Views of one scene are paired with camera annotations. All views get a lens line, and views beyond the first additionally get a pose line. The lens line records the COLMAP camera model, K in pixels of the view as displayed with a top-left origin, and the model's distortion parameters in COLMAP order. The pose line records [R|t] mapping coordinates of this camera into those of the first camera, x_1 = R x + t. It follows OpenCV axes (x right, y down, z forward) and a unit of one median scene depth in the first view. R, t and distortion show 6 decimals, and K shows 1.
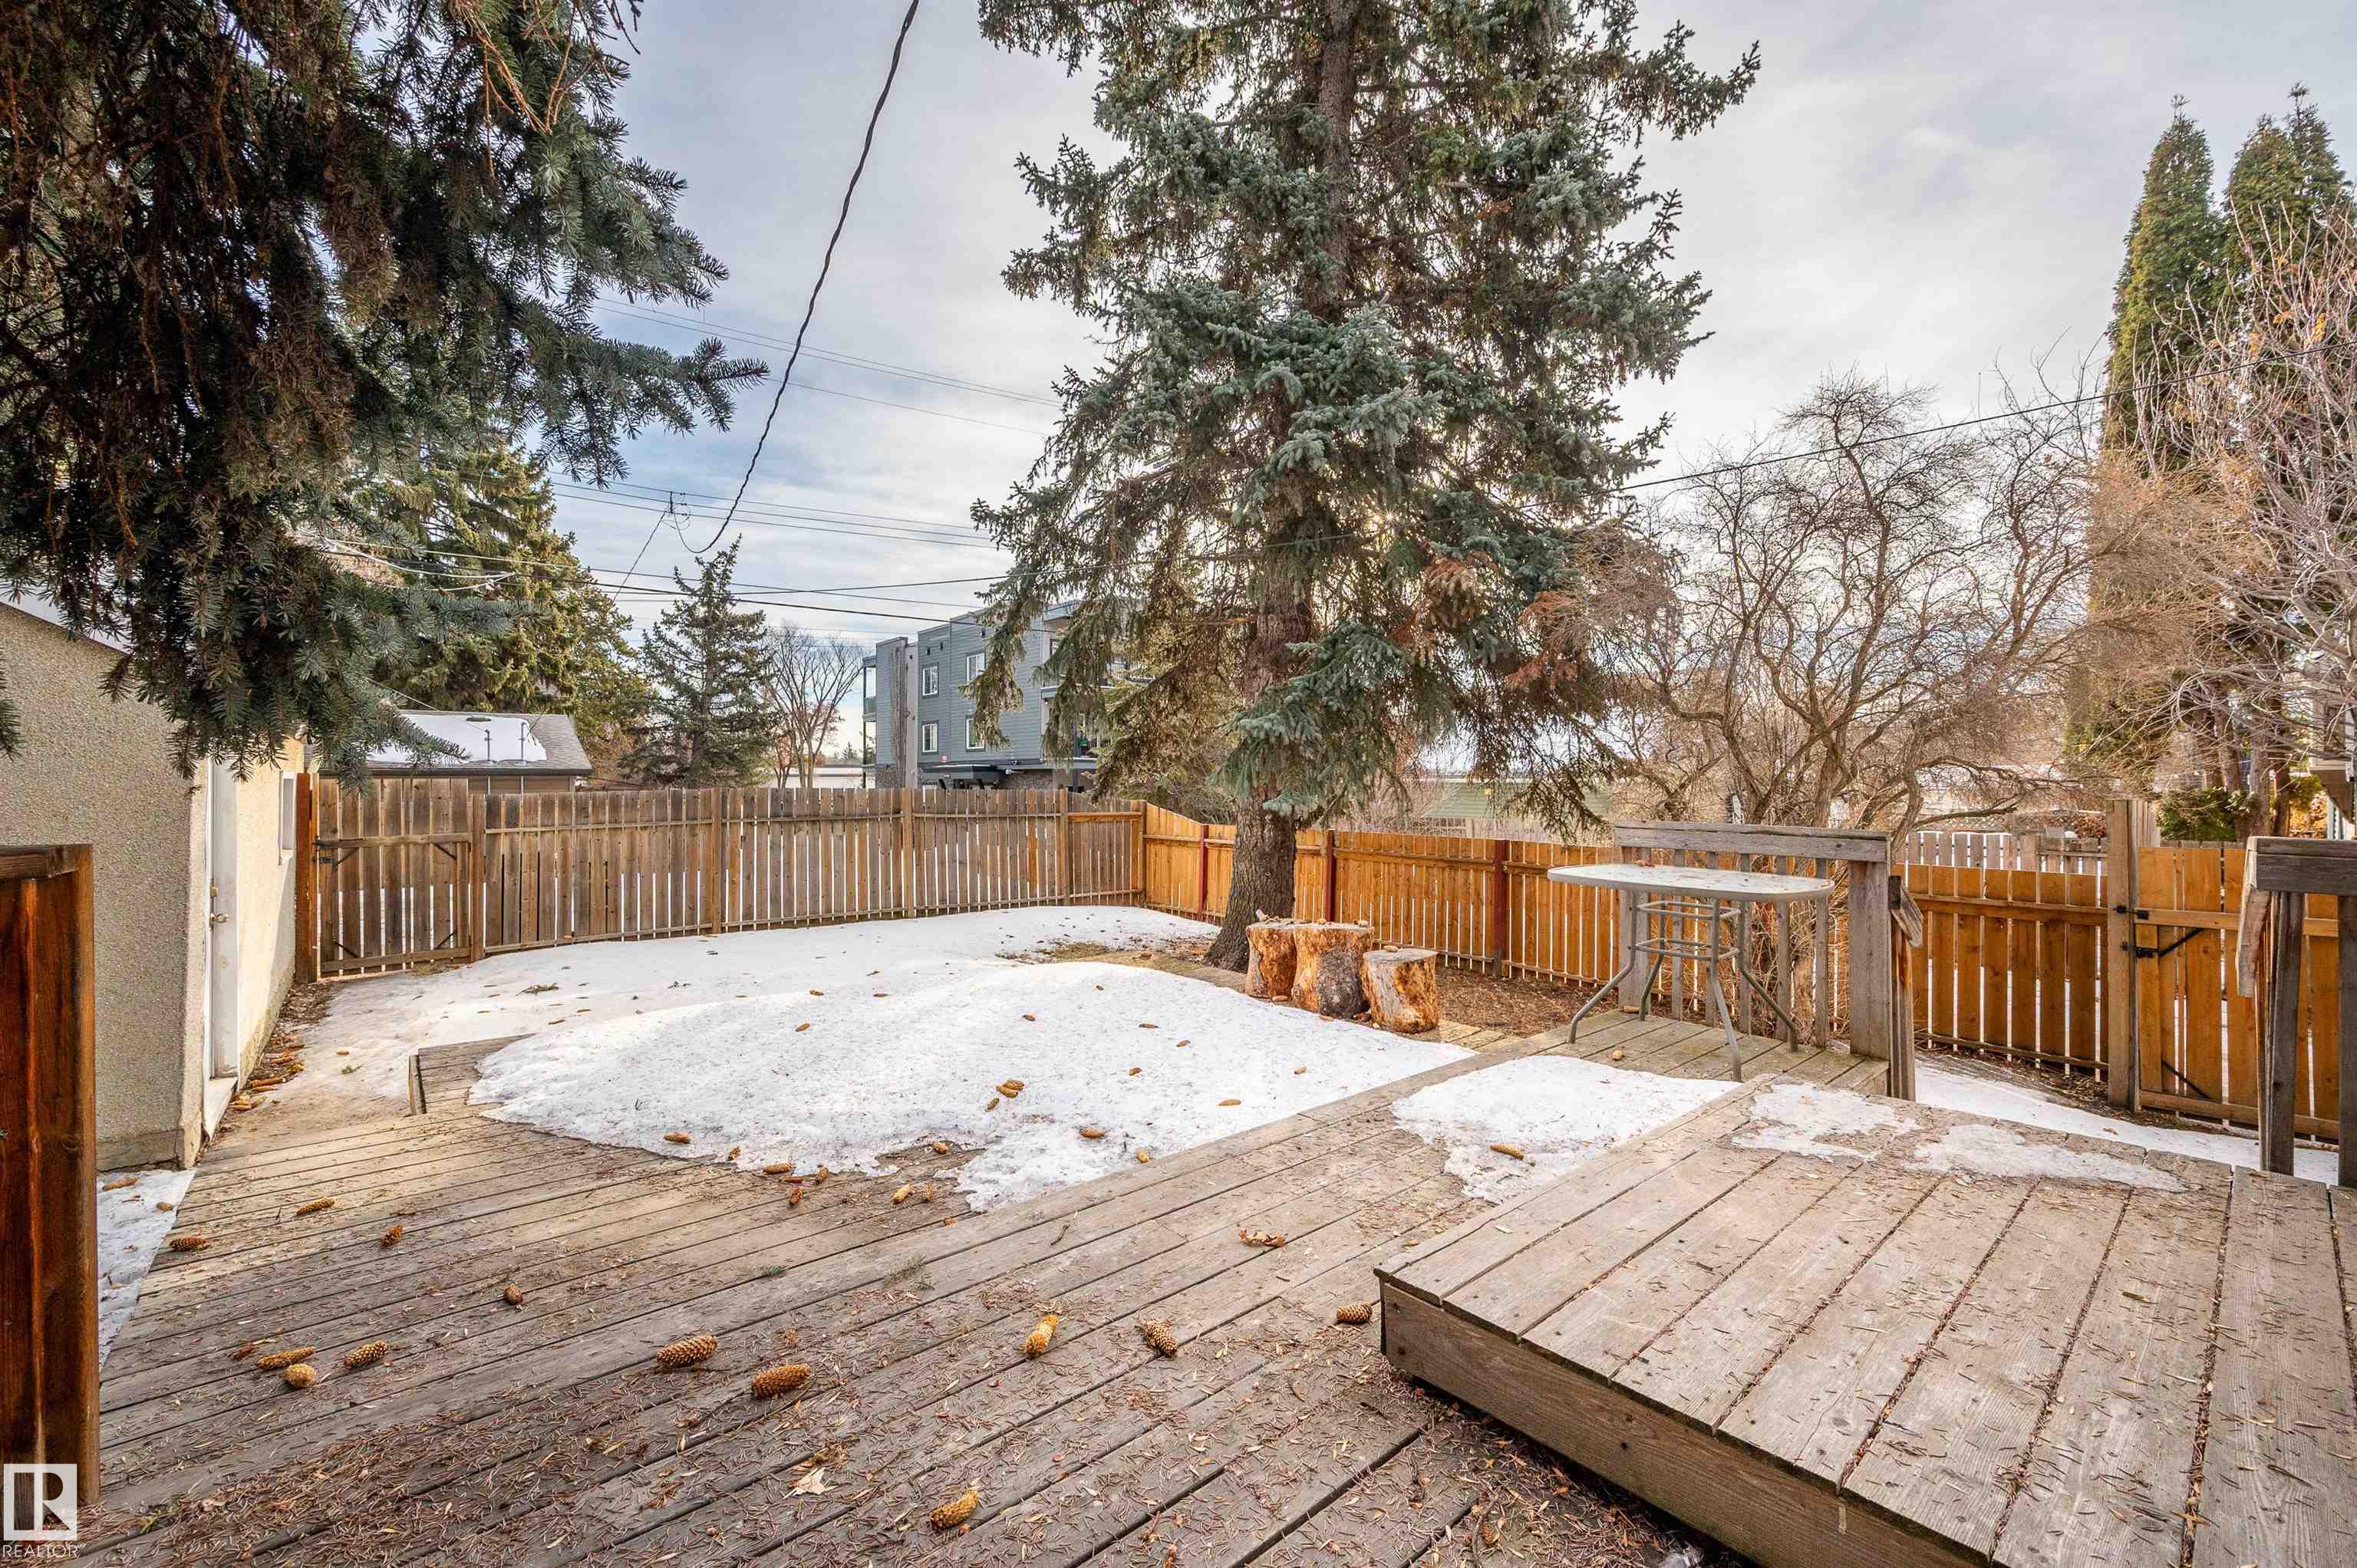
lens RADIAL K [[937.7, 0, 1234.4], [0, 937.7, 792.8], [0, 0, 1]] dist [0.003045, -0.000359]
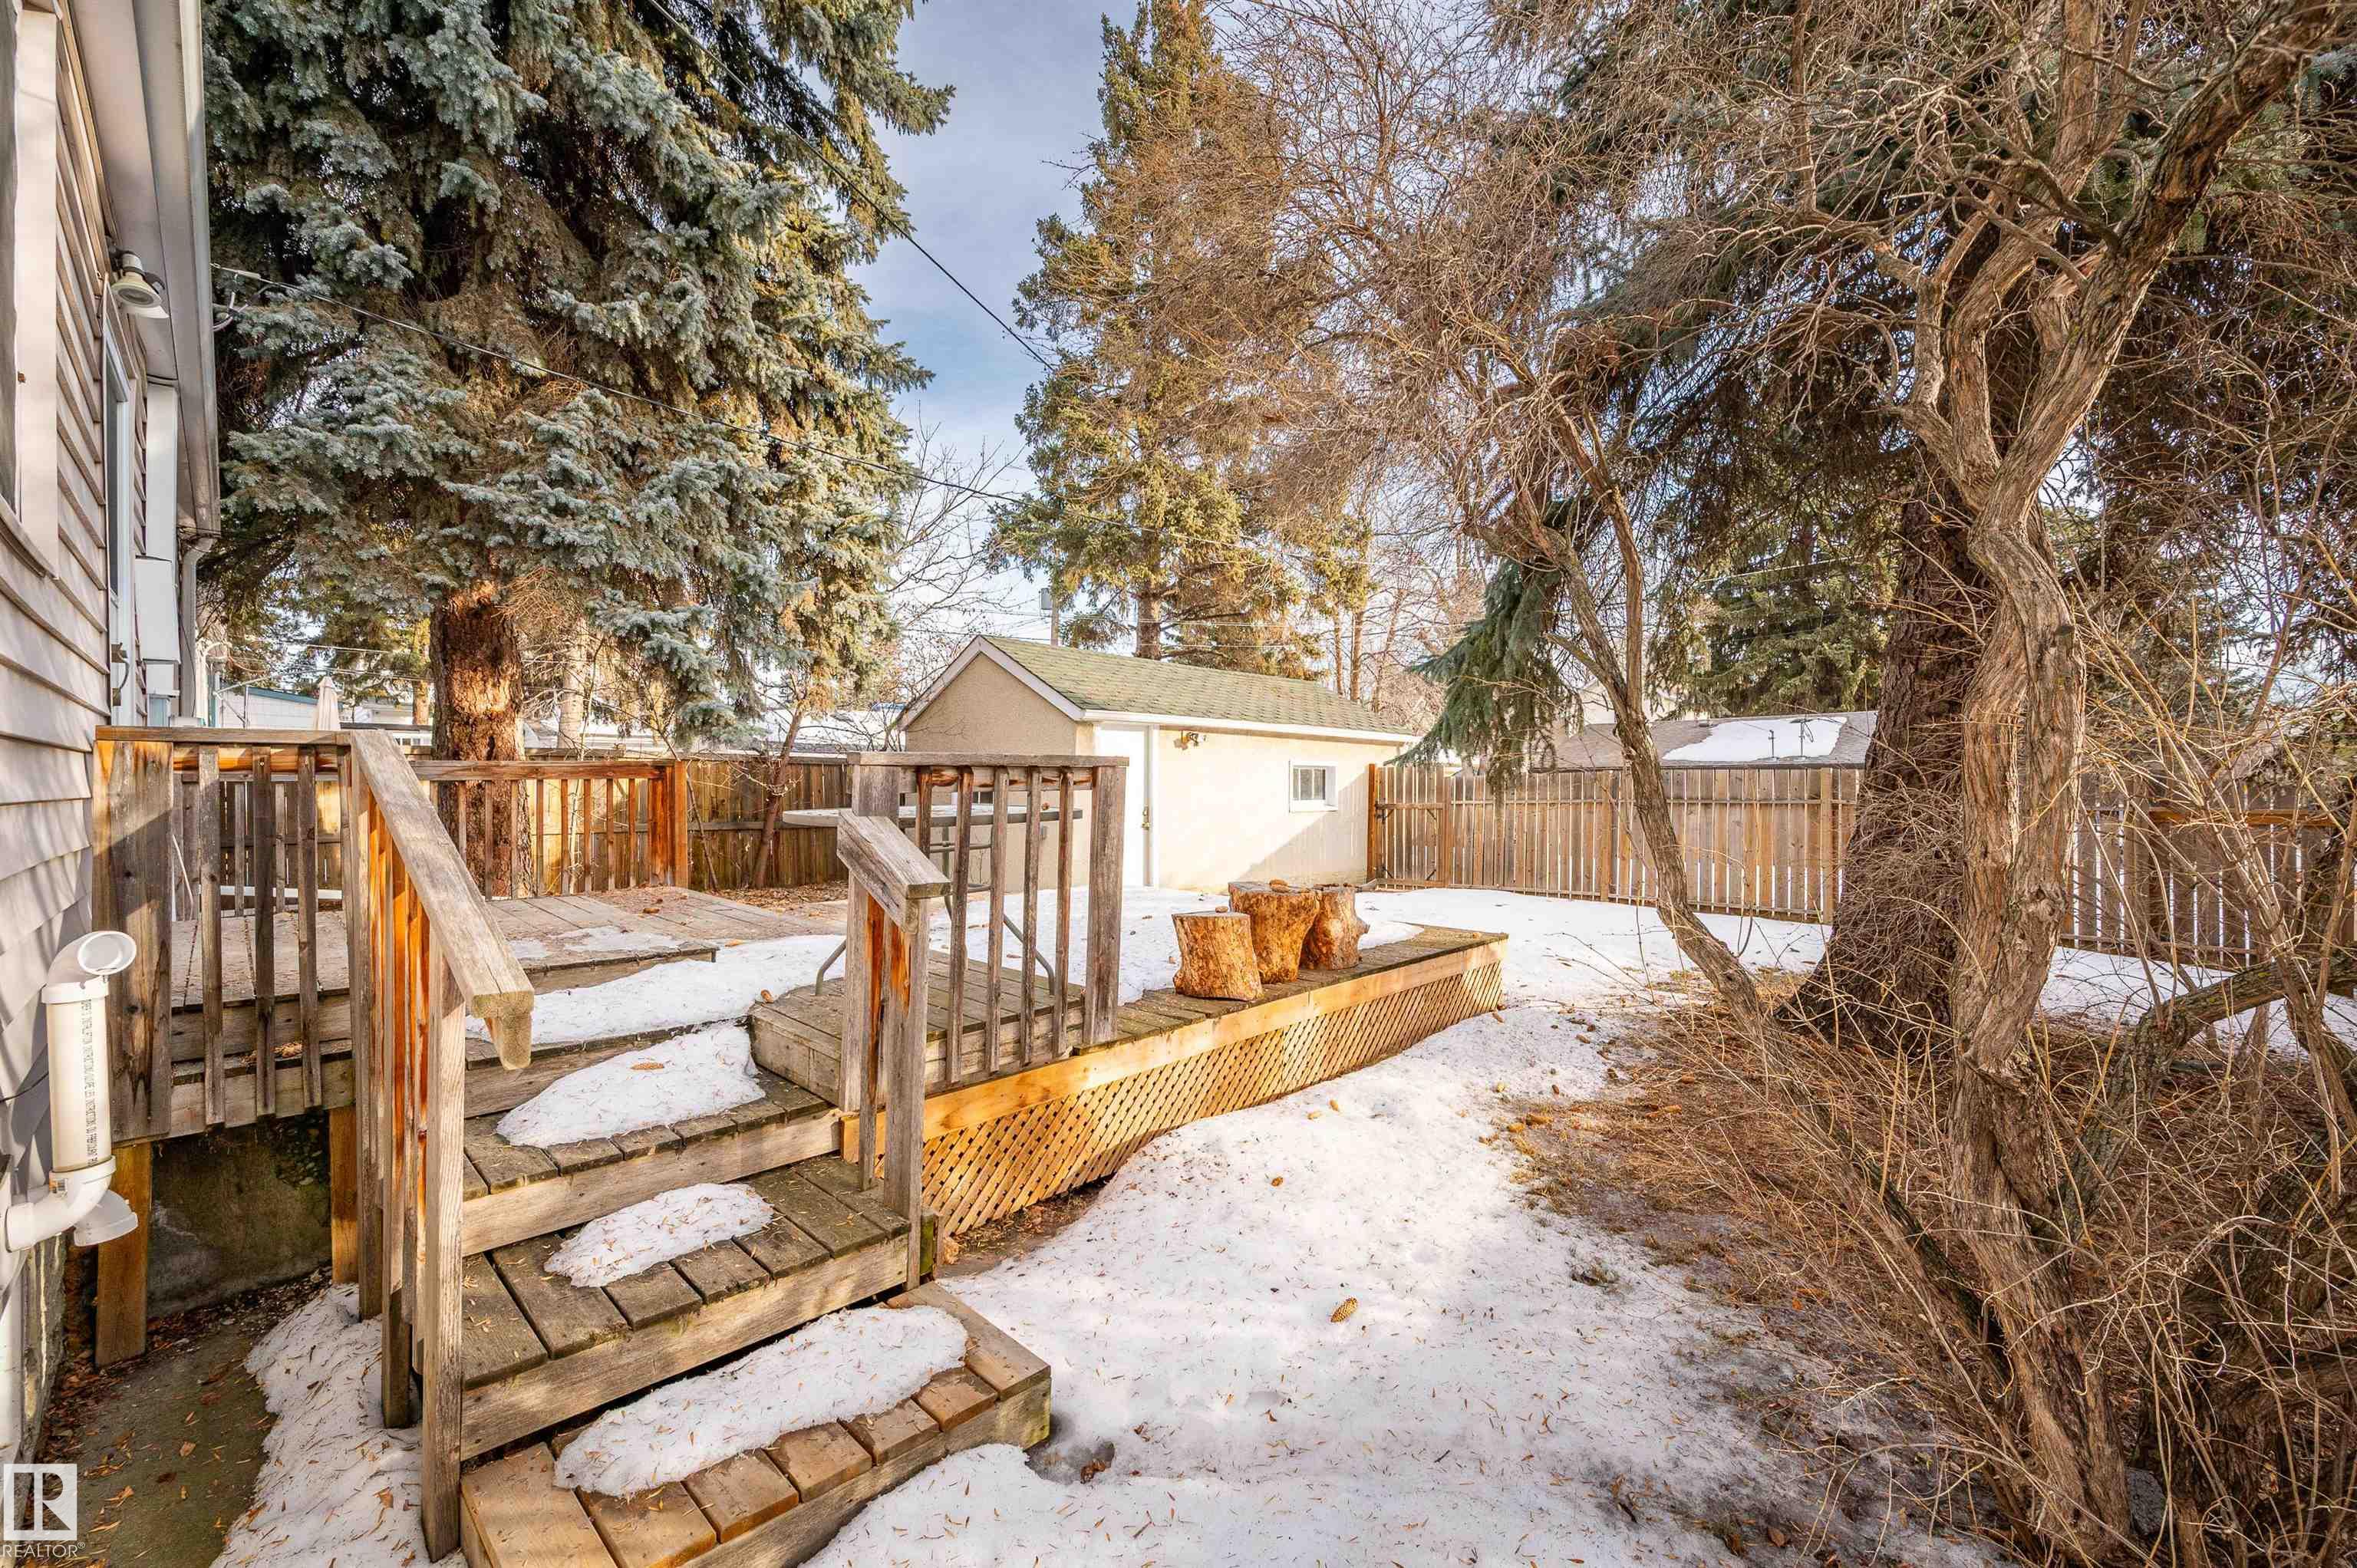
lens RADIAL K [[937.7, 0, 1180.9], [0, 937.7, 789.7], [0, 0, 1]] dist [0.003045, -0.000359]
pose [[0.062115, 0.002226, -0.998067, 1.814475], [-0.011441, 0.999933, 0.001518, 0.073258], [0.998003, 0.011325, 0.062136, 1.506716]]
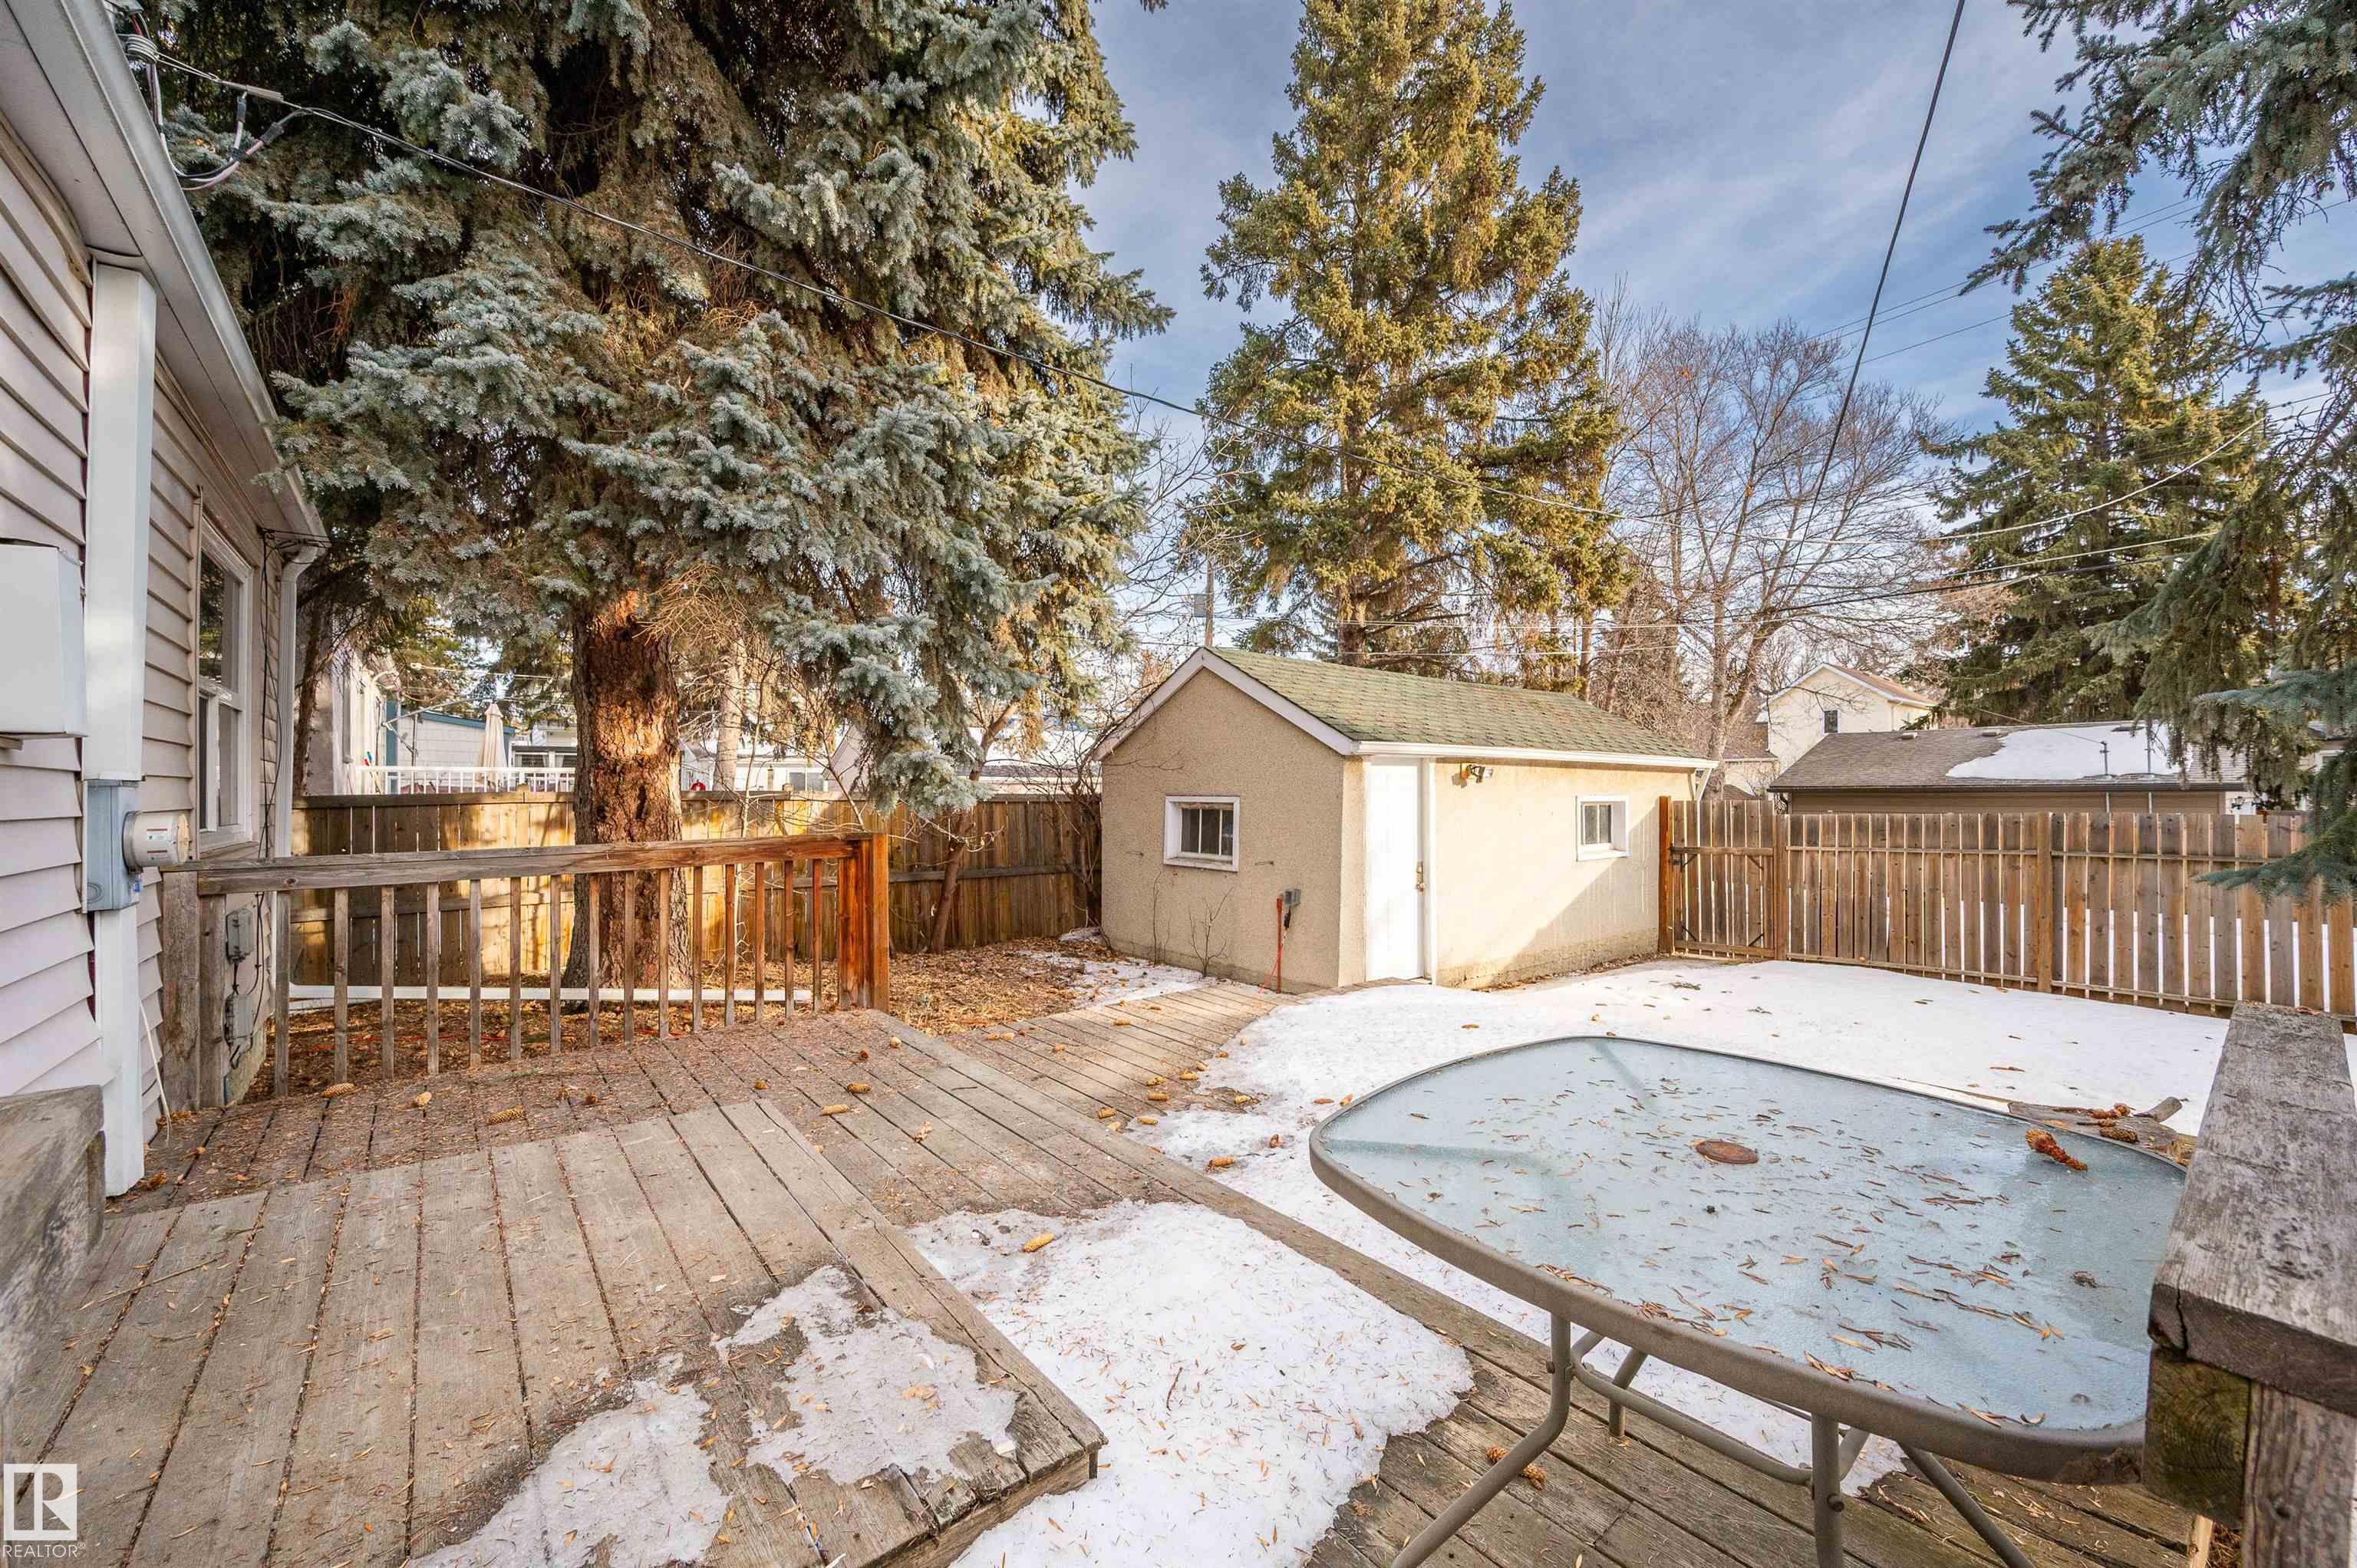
lens RADIAL K [[937.7, 0, 1185.9], [0, 937.7, 779.4], [0, 0, 1]] dist [0.003045, -0.000359]
pose [[-0.057958, -0.015981, -0.998191, 1.069968], [-0.008918, 0.999840, -0.015490, -0.050103], [0.998279, 0.008004, -0.058091, 1.063898]]
